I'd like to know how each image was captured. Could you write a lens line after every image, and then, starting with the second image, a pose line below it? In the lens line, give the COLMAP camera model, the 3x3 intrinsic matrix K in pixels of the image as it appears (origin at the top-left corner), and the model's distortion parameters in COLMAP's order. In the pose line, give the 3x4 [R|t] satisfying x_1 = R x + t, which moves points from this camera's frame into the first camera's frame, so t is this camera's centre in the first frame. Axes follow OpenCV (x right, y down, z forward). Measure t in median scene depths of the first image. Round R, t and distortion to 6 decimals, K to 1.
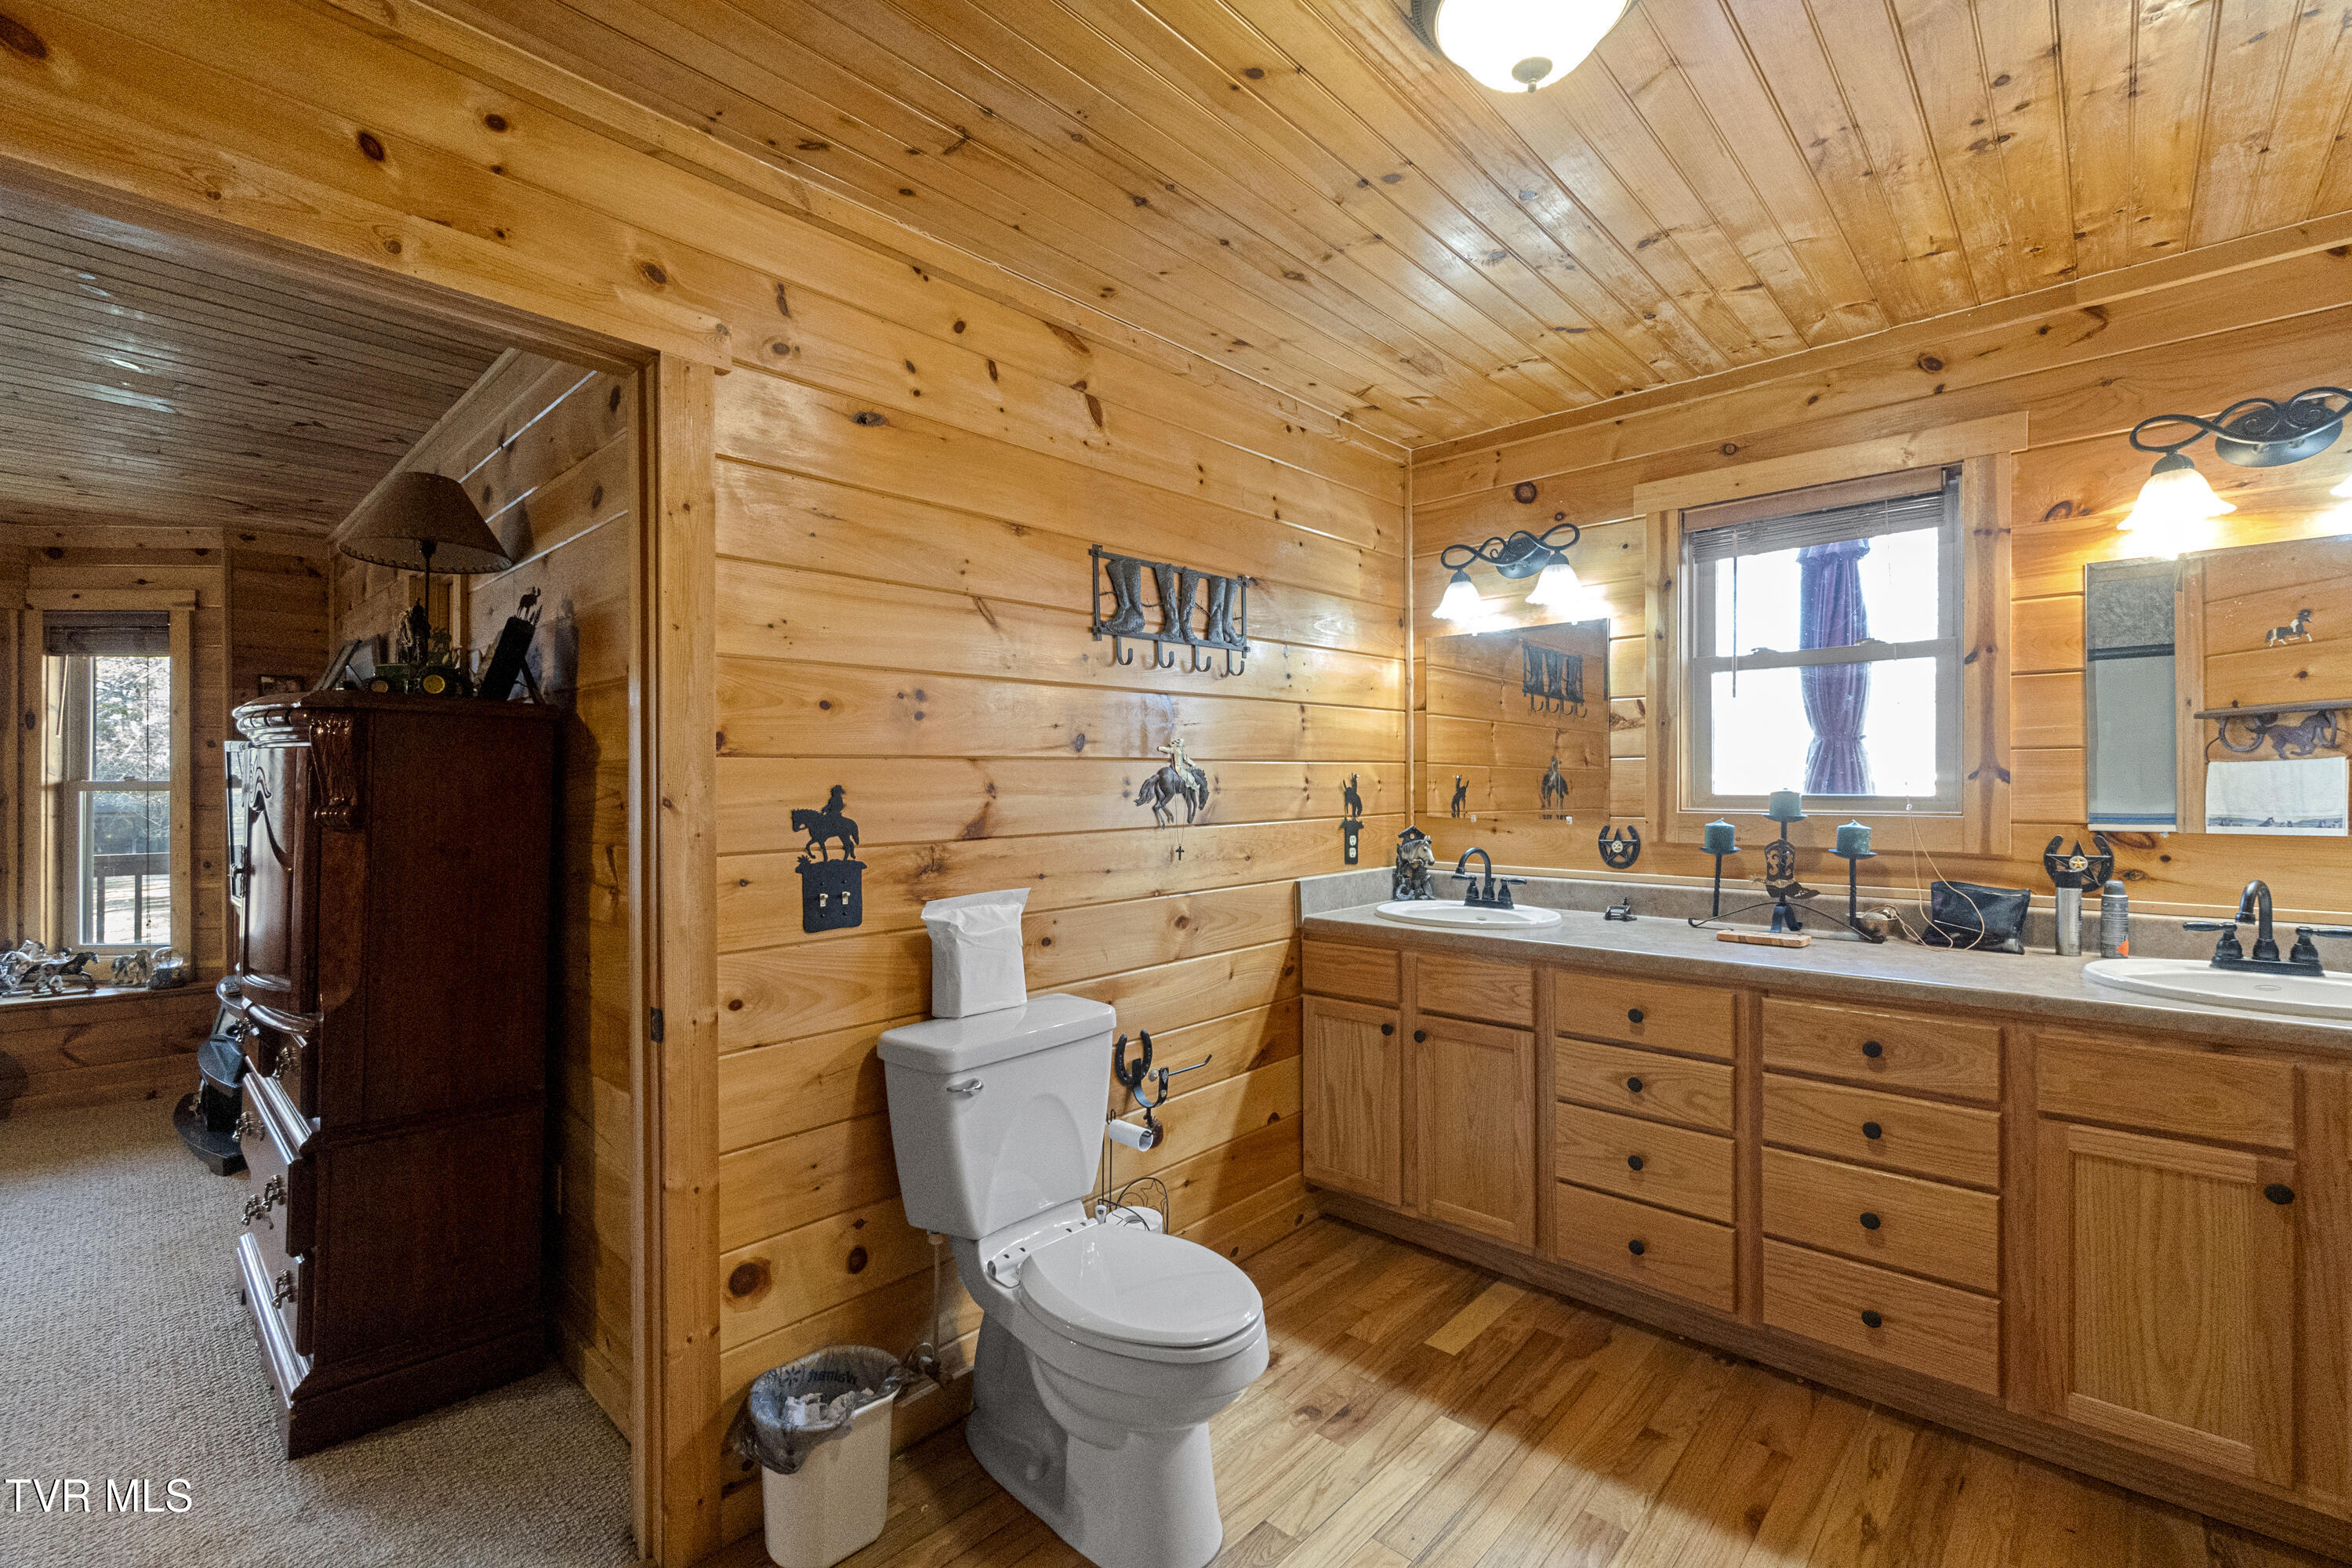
lens RADIAL K [[1023.4, 0, 1195.4], [0, 1023.4, 791.2], [0, 0, 1]] dist [-0.004424, 0.000392]
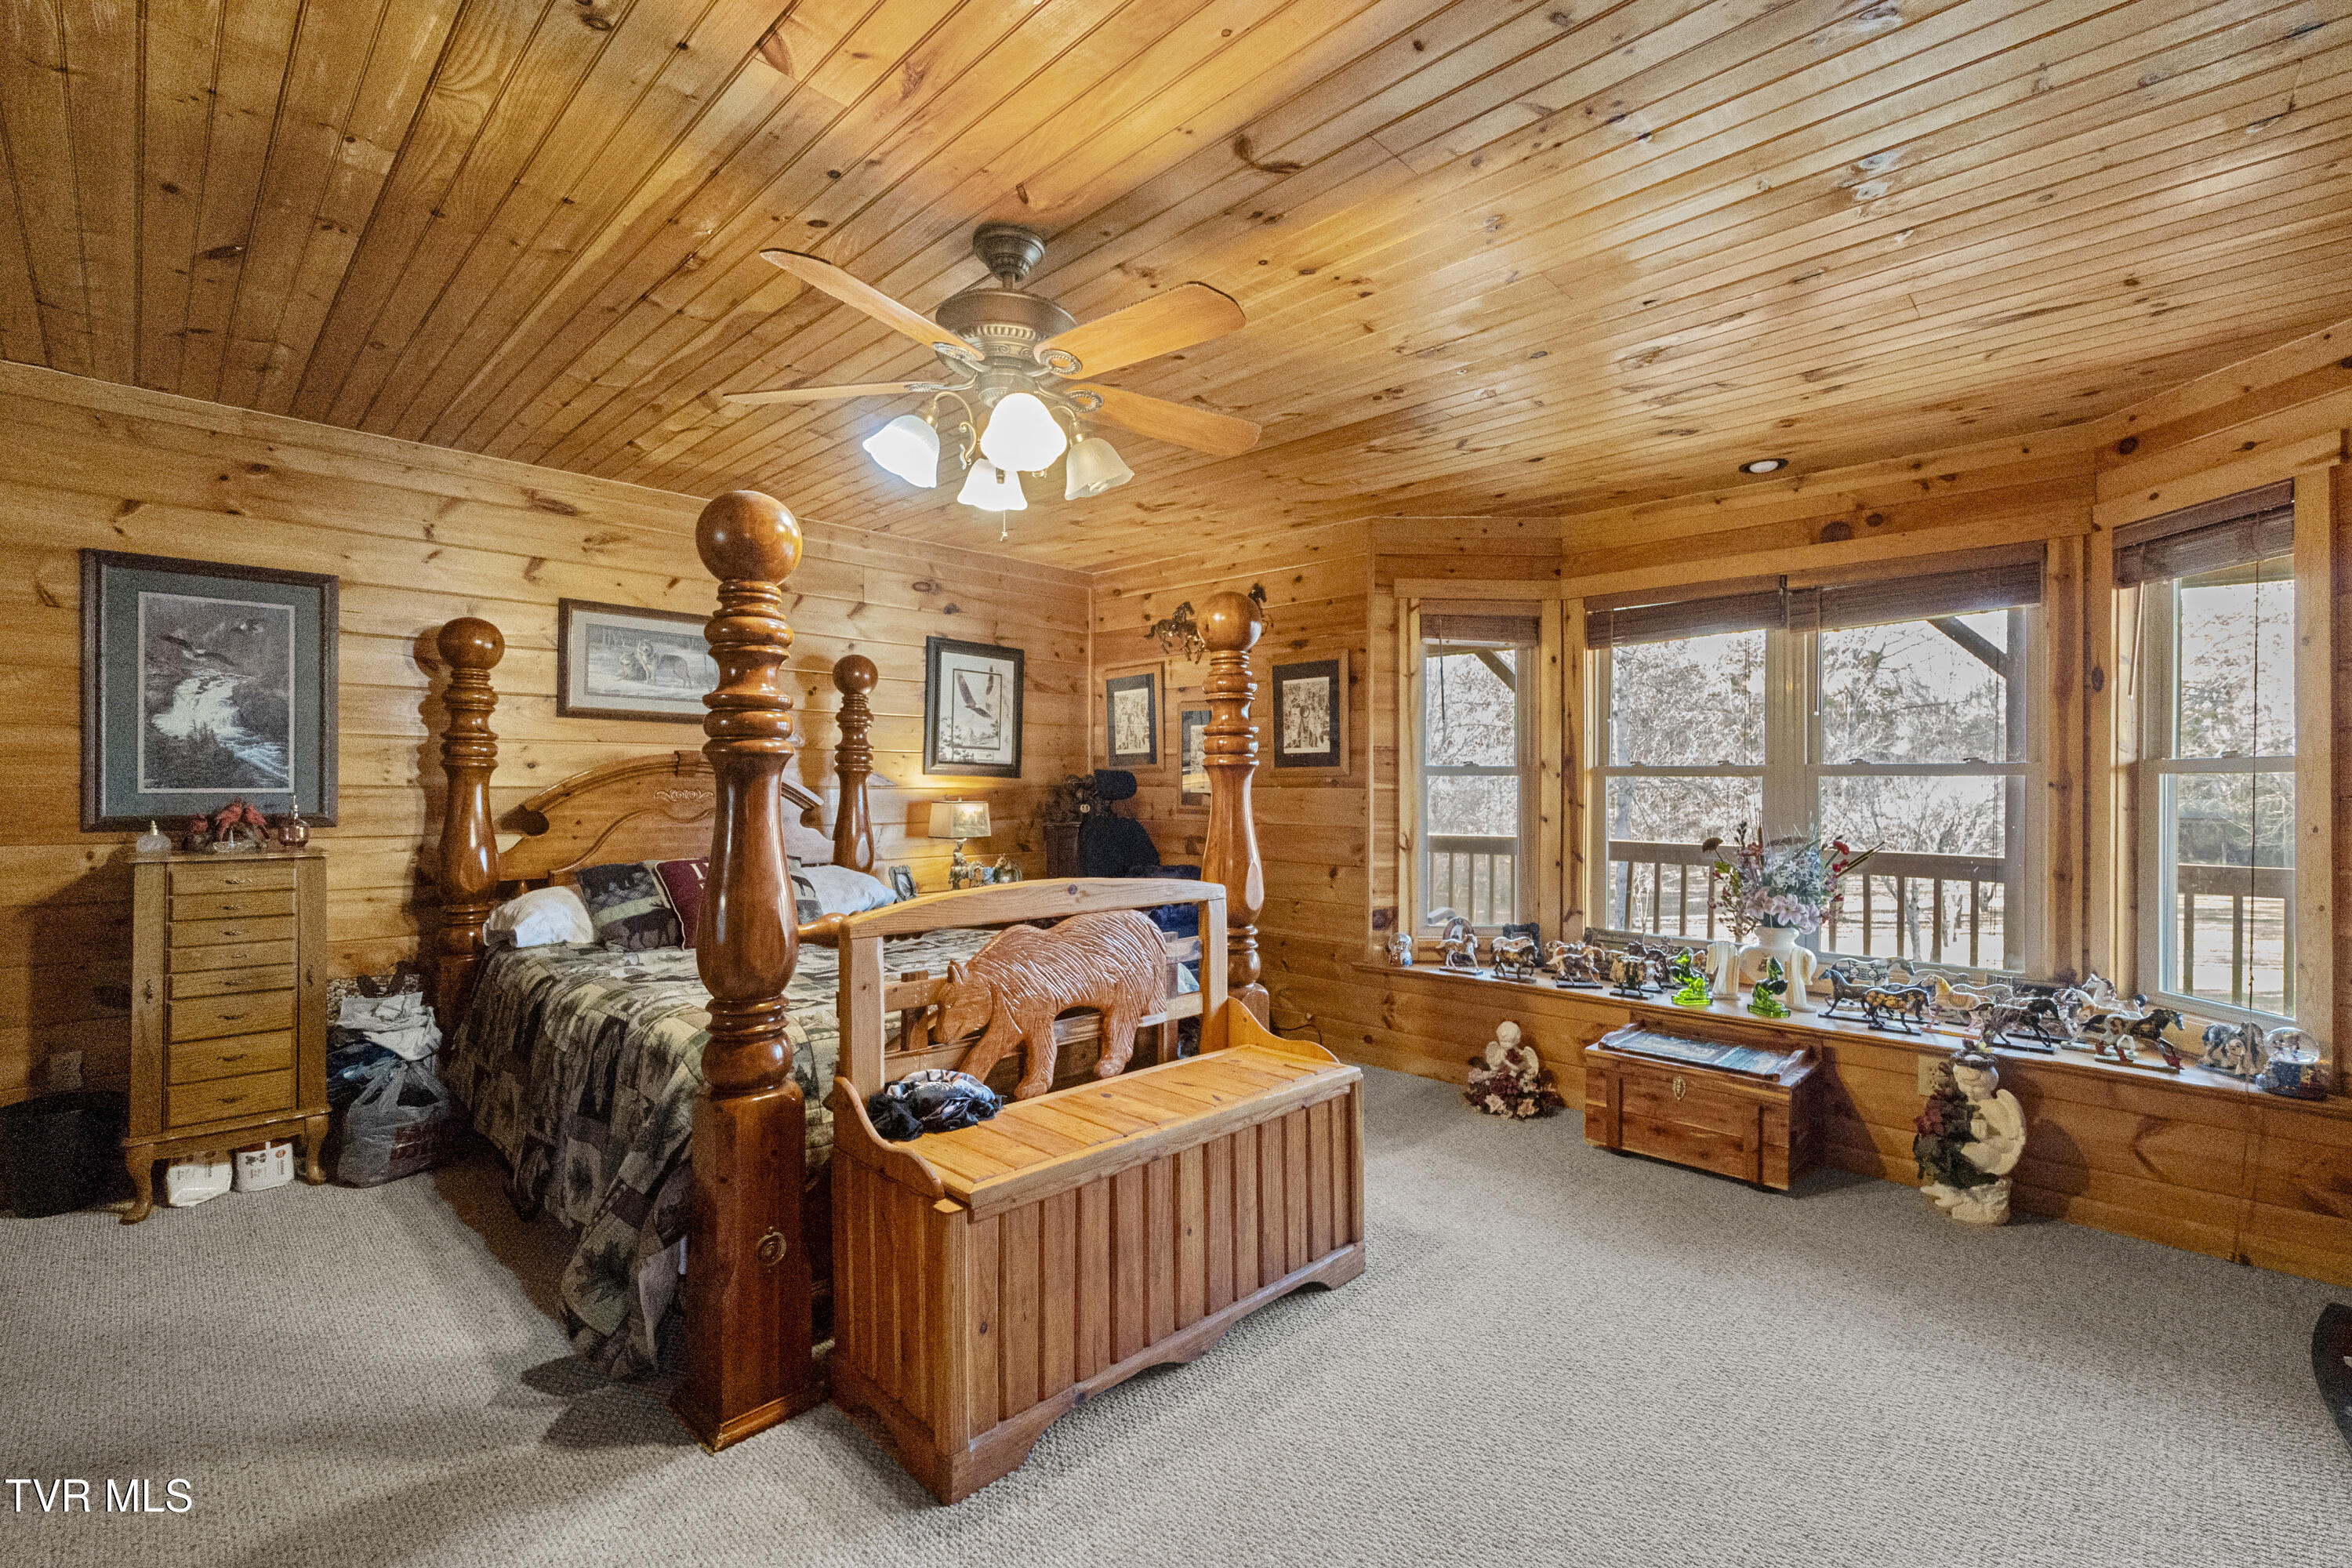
lens RADIAL K [[1023.4, 0, 1178.3], [0, 1023.4, 794.8], [0, 0, 1]] dist [-0.004424, 0.000392]
pose [[-0.033510, 0.000226, -0.999438, -0.174220], [0.000074, 1.000000, 0.000224, 0.006952], [0.999438, -0.000067, -0.033510, 0.163427]]
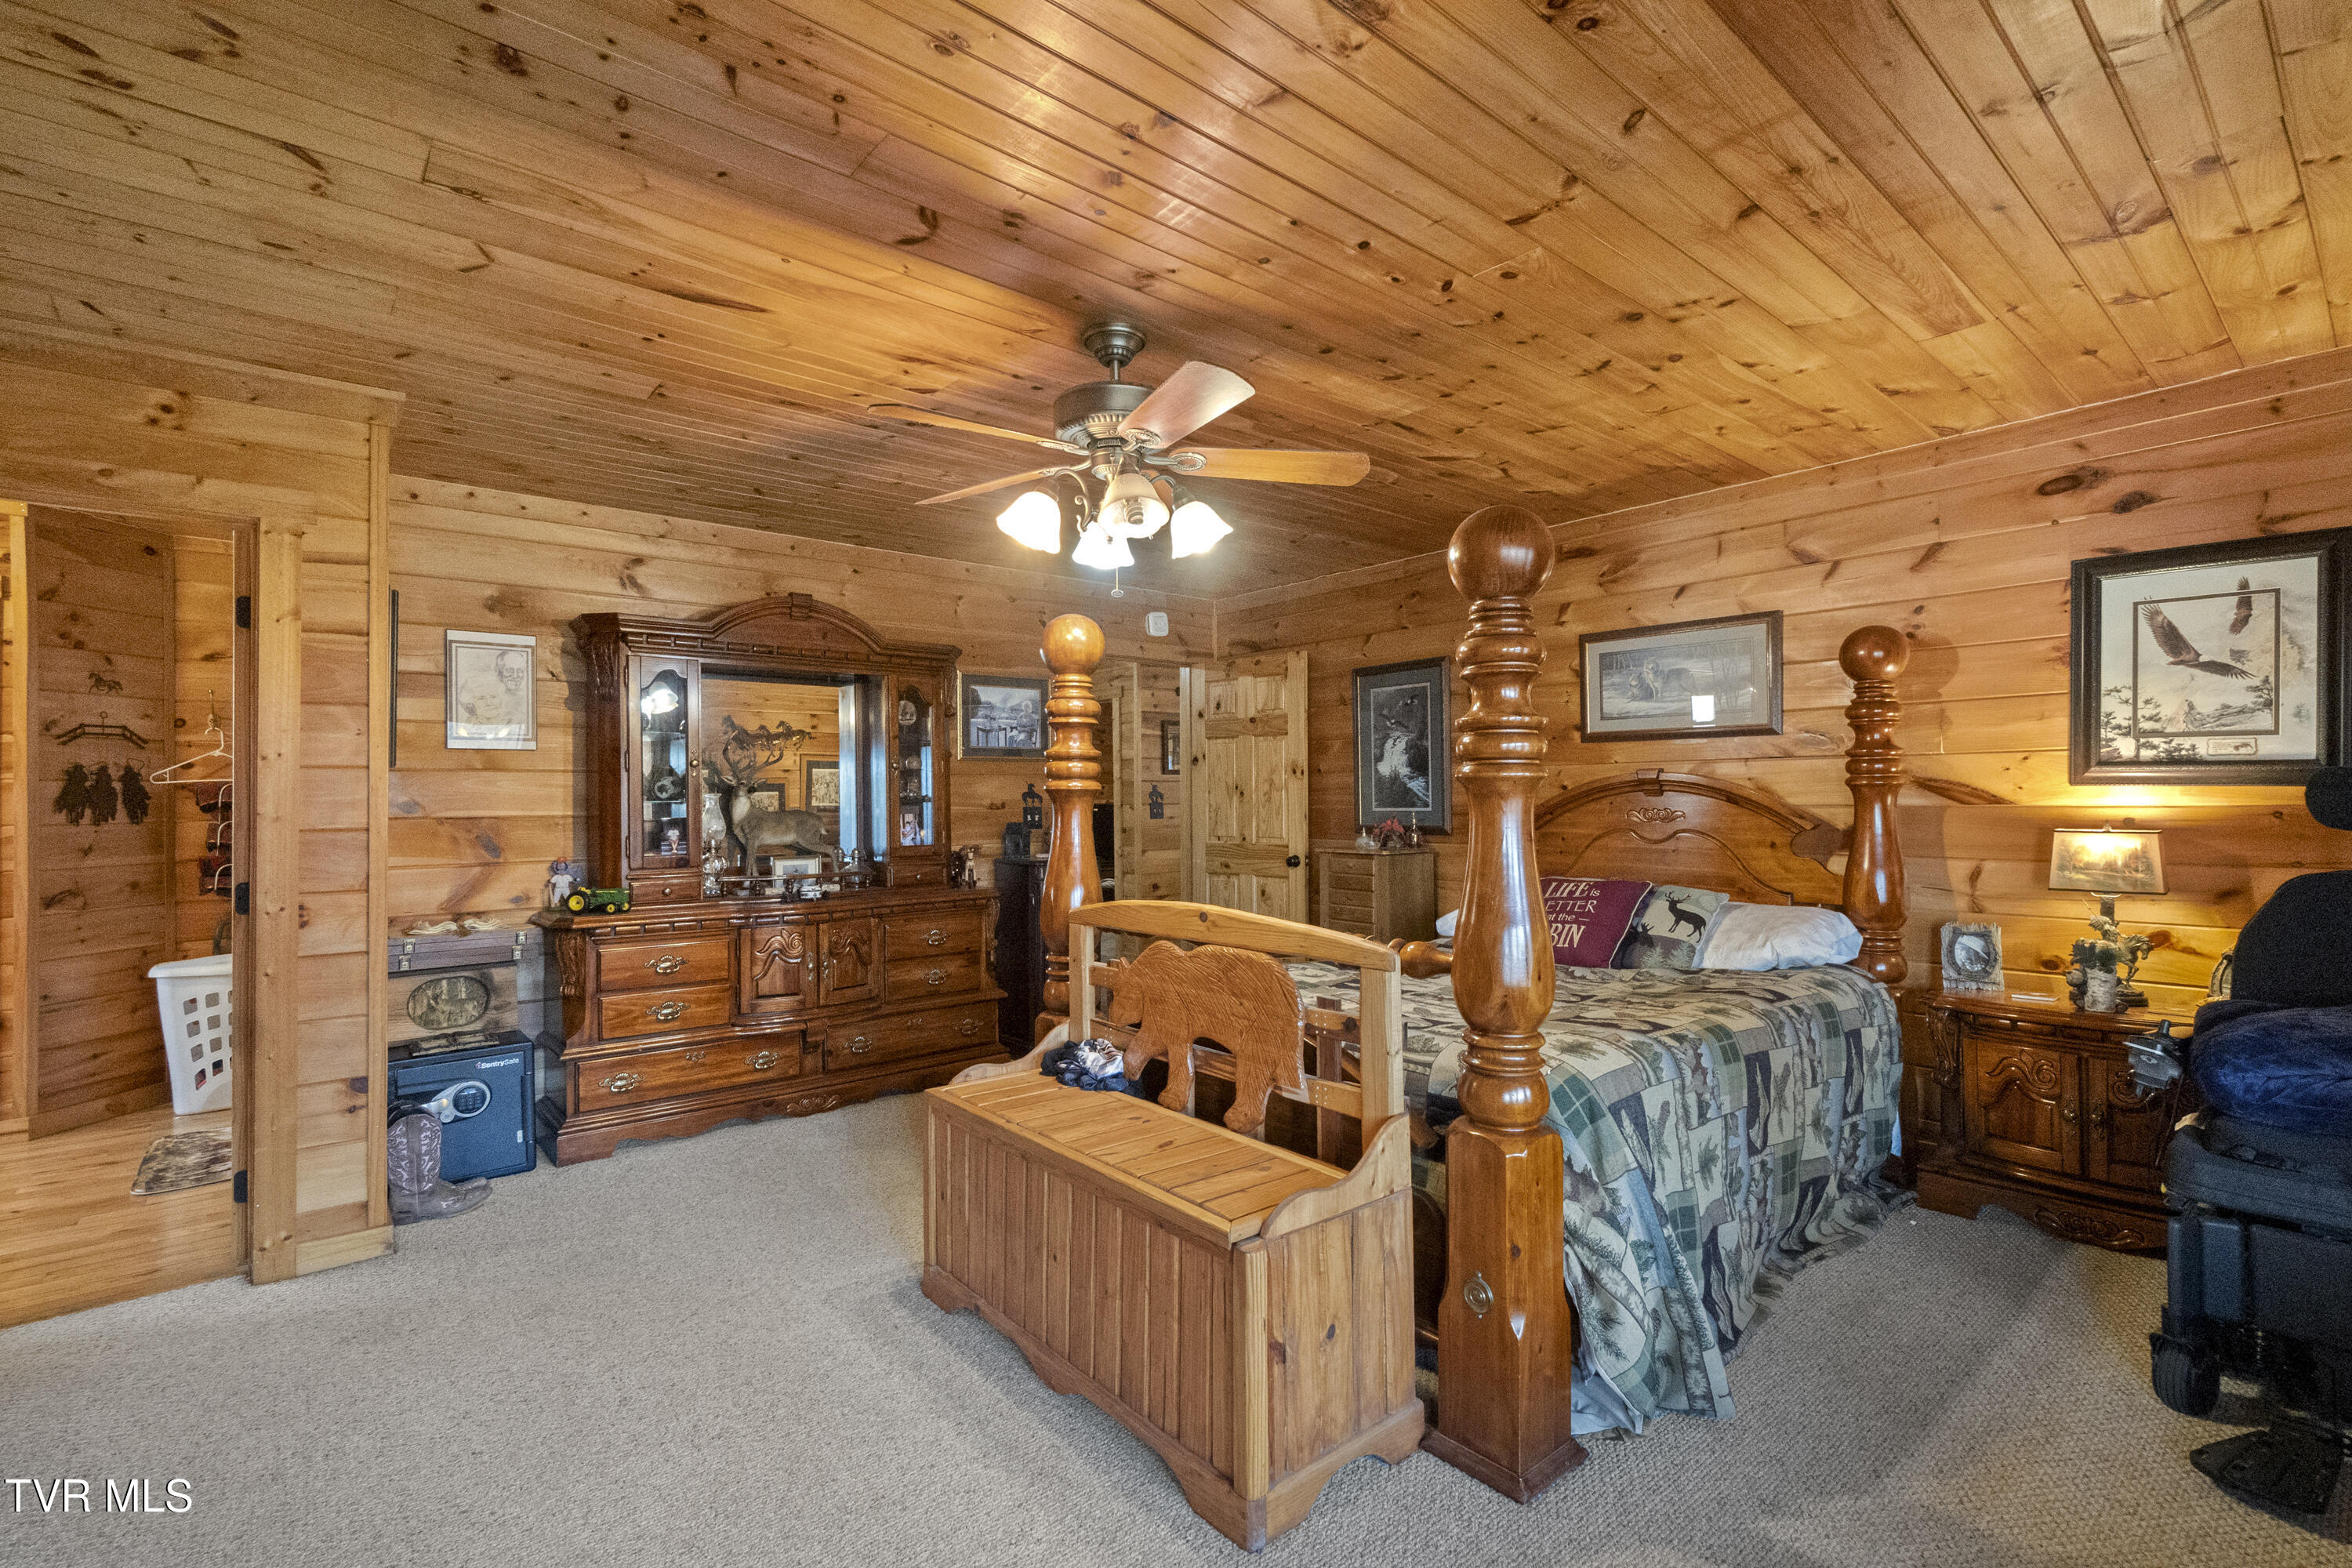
lens RADIAL K [[1023.4, 0, 1150.7], [0, 1023.4, 792.1], [0, 0, 1]] dist [-0.004424, 0.000392]
pose [[-0.992520, -0.000115, 0.122084, -6.411136], [-0.001801, 0.999905, -0.013694, -0.060903], [-0.122071, -0.013812, -0.992425, 5.059912]]
